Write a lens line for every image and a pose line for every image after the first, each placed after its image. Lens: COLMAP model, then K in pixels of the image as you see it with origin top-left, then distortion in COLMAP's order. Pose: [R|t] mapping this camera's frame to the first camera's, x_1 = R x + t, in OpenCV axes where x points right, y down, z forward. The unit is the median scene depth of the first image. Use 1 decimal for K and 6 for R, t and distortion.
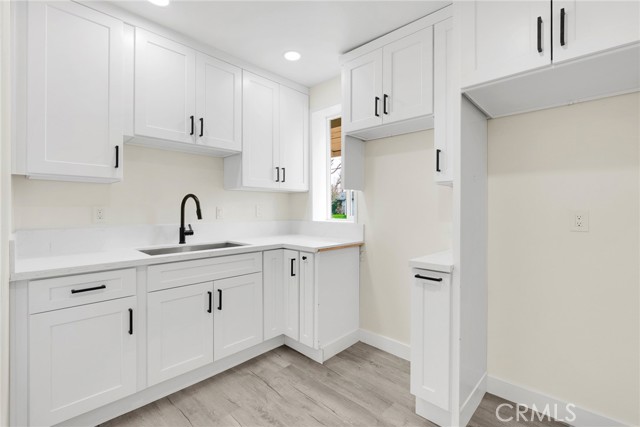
lens RADIAL K [[294.1, 0, 315.5], [0, 294.1, 213.8], [0, 0, 1]] dist [-0.012782, 0.003081]
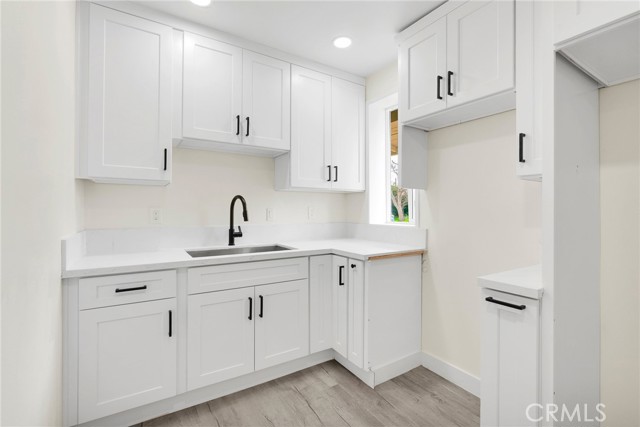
lens RADIAL K [[294.1, 0, 317.1], [0, 294.1, 212.1], [0, 0, 1]] dist [-0.012782, 0.003081]
pose [[0.970789, 0.003414, -0.239909, 0.077861], [-0.005888, 0.999937, -0.009597, -0.003982], [0.239861, 0.010729, 0.970748, 0.126101]]
